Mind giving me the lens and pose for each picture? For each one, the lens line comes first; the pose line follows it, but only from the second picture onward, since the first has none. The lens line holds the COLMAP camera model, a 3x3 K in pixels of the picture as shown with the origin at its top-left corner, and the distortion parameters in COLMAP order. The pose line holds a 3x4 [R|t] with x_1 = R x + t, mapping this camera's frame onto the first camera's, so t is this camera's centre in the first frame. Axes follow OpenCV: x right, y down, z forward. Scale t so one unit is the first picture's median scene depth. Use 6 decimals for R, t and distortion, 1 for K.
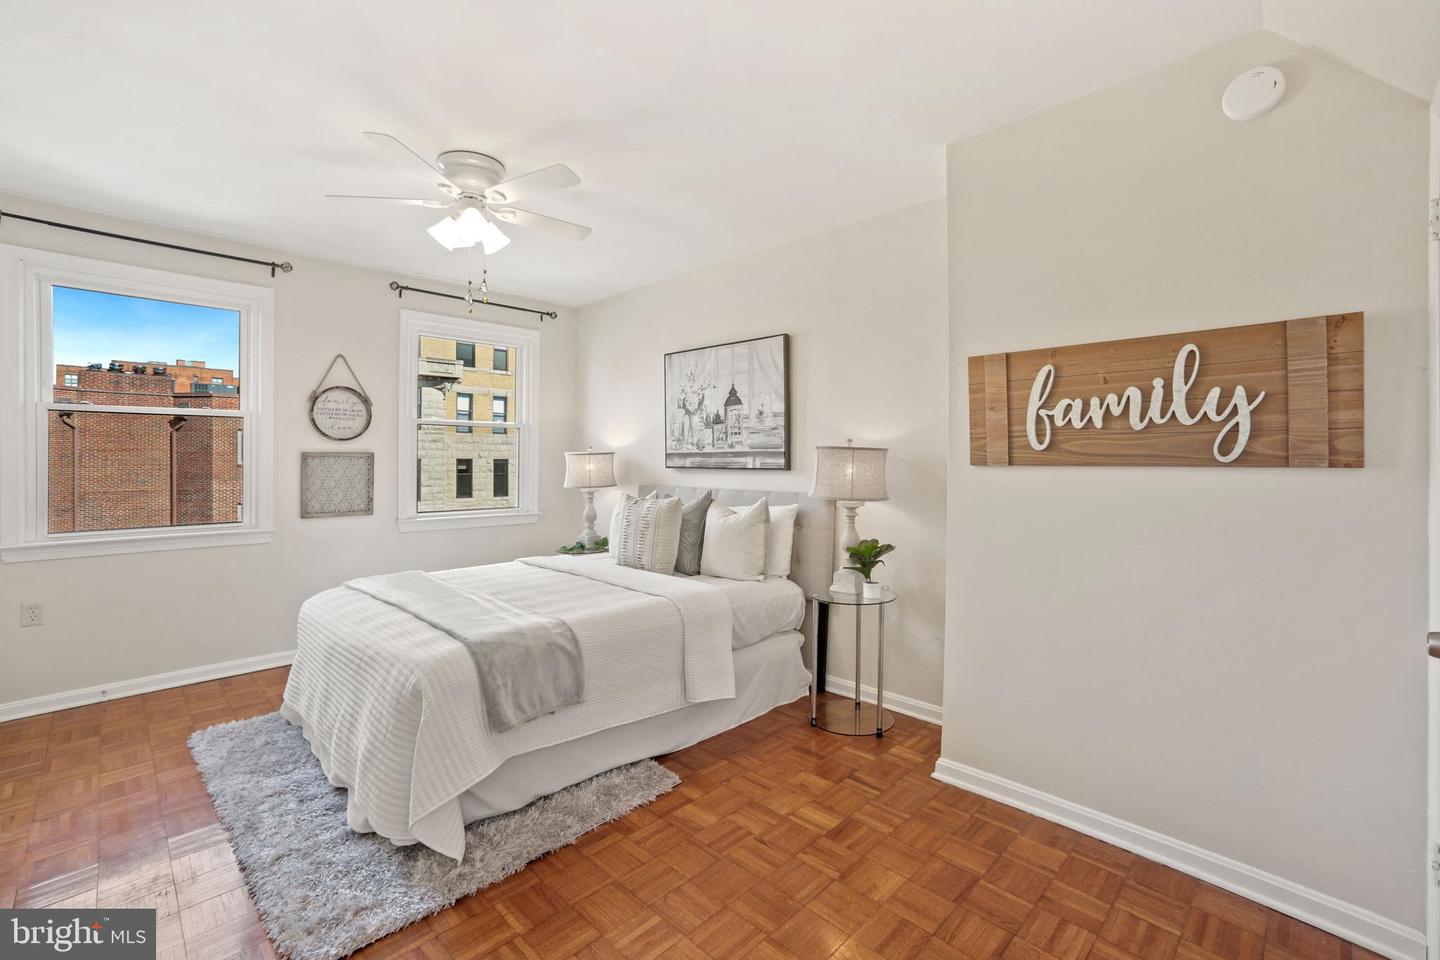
lens RADIAL K [[601.0, 0, 718.7], [0, 601.0, 464.2], [0, 0, 1]] dist [-0.061441, 0.033537]
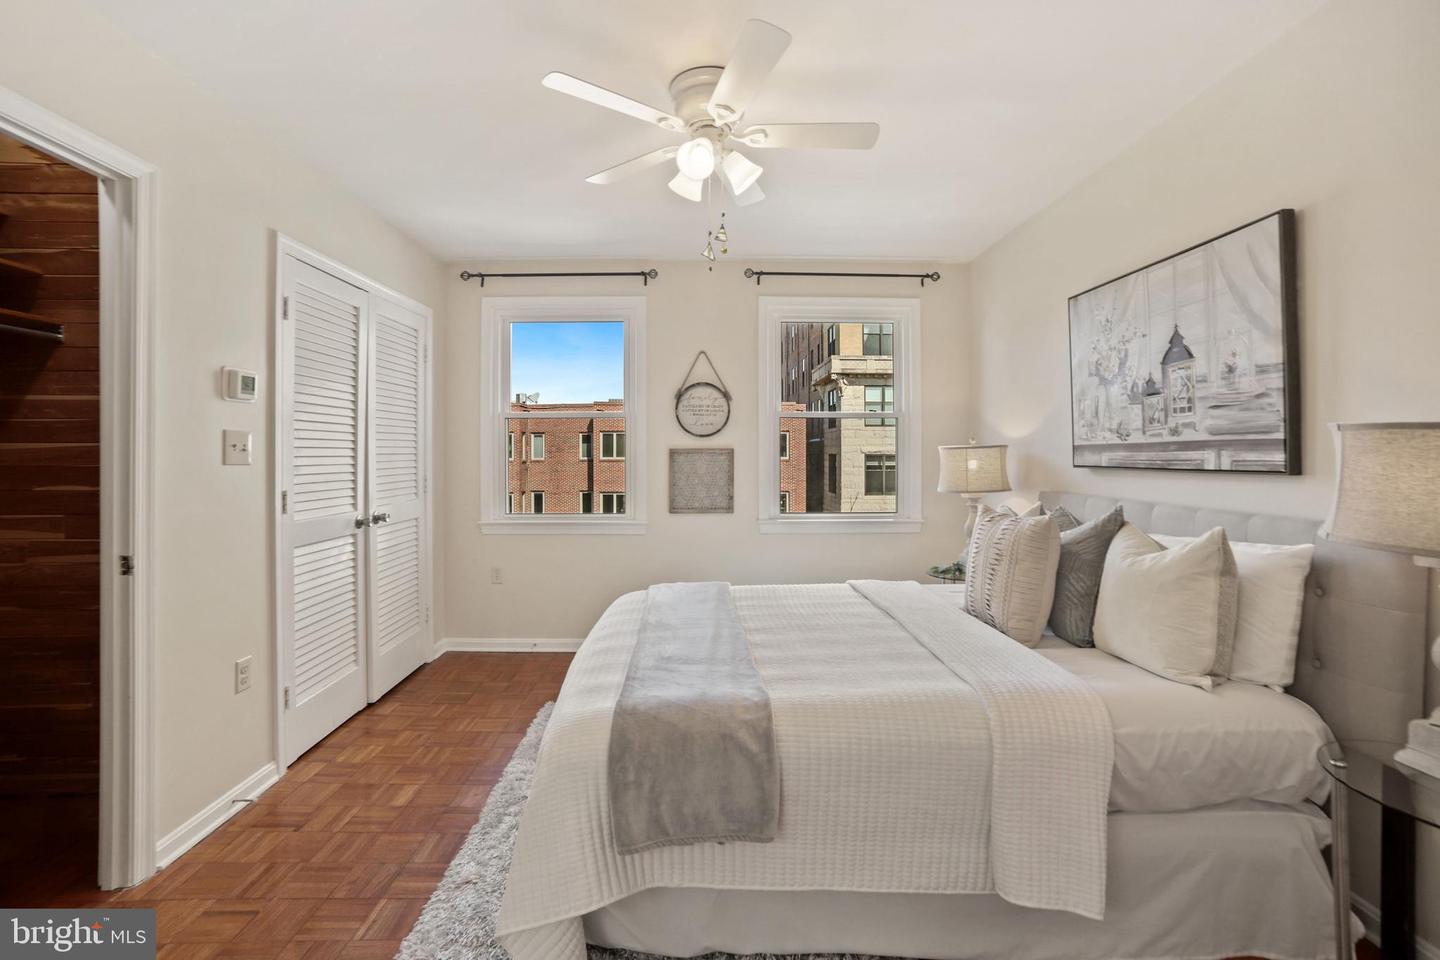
lens RADIAL K [[608.5, 0, 735.1], [0, 608.5, 450.2], [0, 0, 1]] dist [-0.069723, 0.034315]
pose [[0.731119, -0.008574, -0.682196, 0.112923], [-0.001485, 0.999899, -0.014158, -0.003542], [0.682248, 0.011364, 0.731033, 0.320685]]
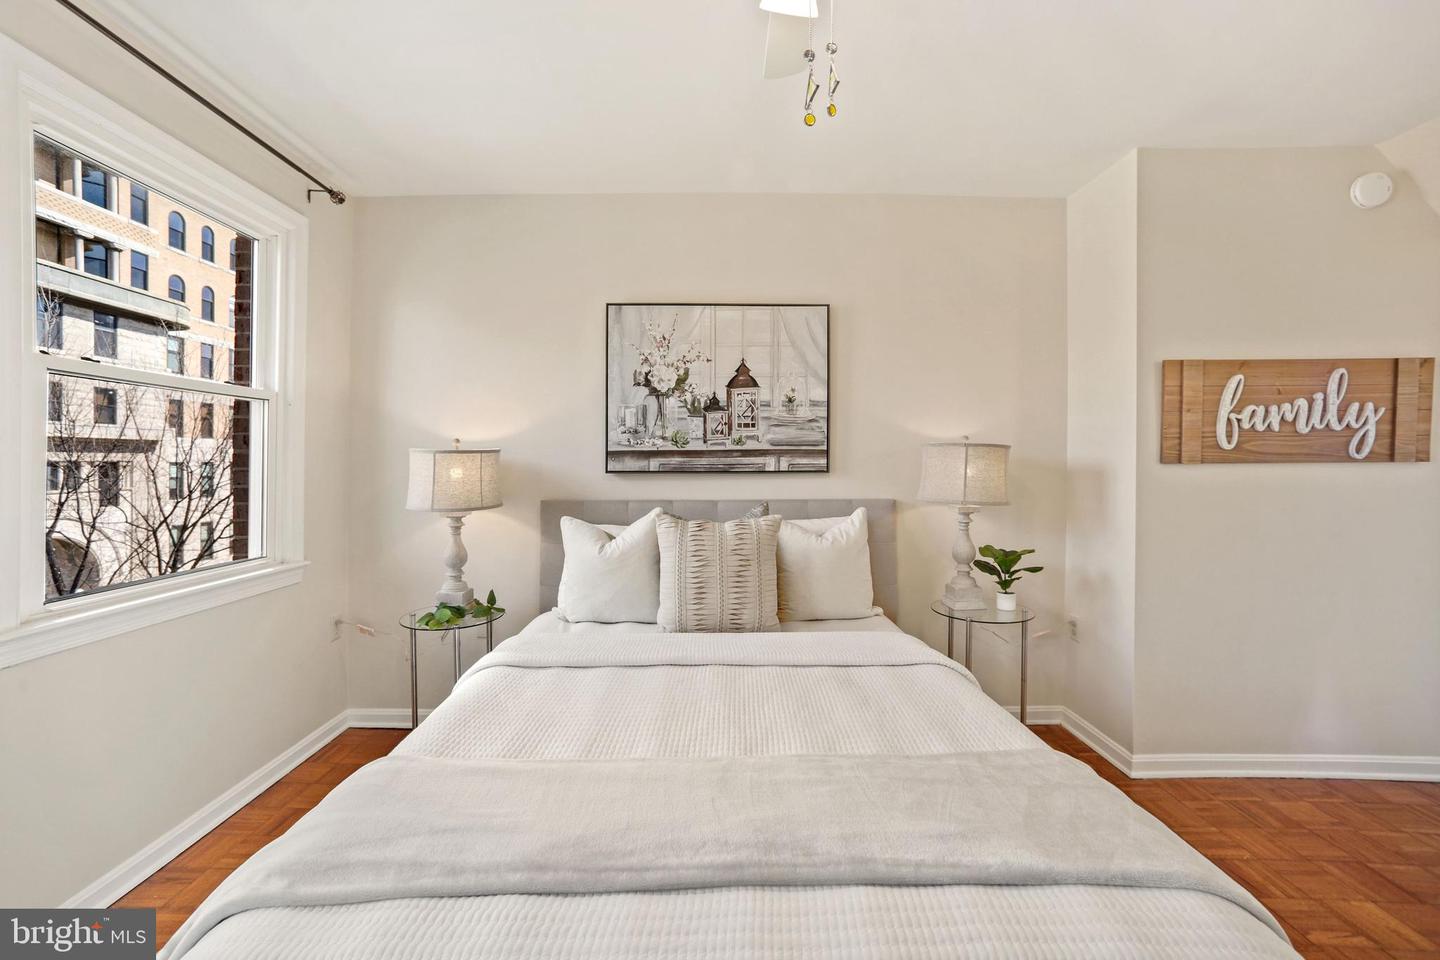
lens RADIAL K [[601.0, 0, 718.7], [0, 601.0, 464.2], [0, 0, 1]] dist [-0.061441, 0.033537]
pose [[0.721974, -0.004720, 0.691905, -0.575629], [0.009212, 0.999954, -0.002790, -0.000631], [-0.691859, 0.008388, 0.721984, 0.537233]]
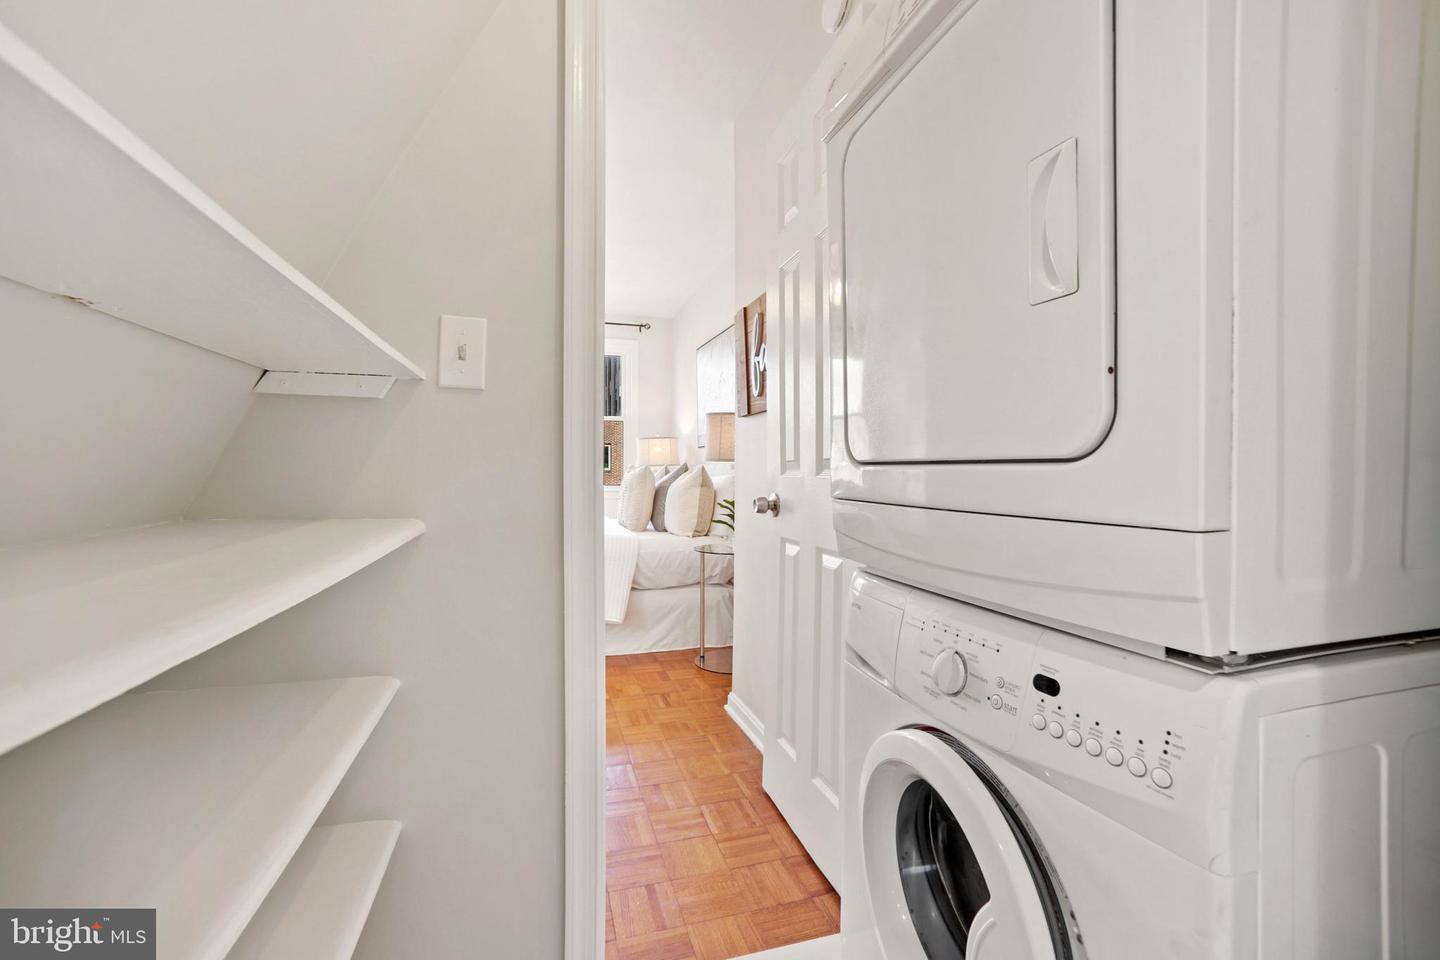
lens RADIAL K [[589.8, 0, 713.7], [0, 589.8, 468.7], [0, 0, 1]] dist [-0.063185, 0.030293]
pose [[0.874616, 0.000336, -0.484817, 0.604839], [-0.005222, 0.999948, -0.008728, 0.070724], [0.484789, 0.010166, 0.874572, 0.035744]]
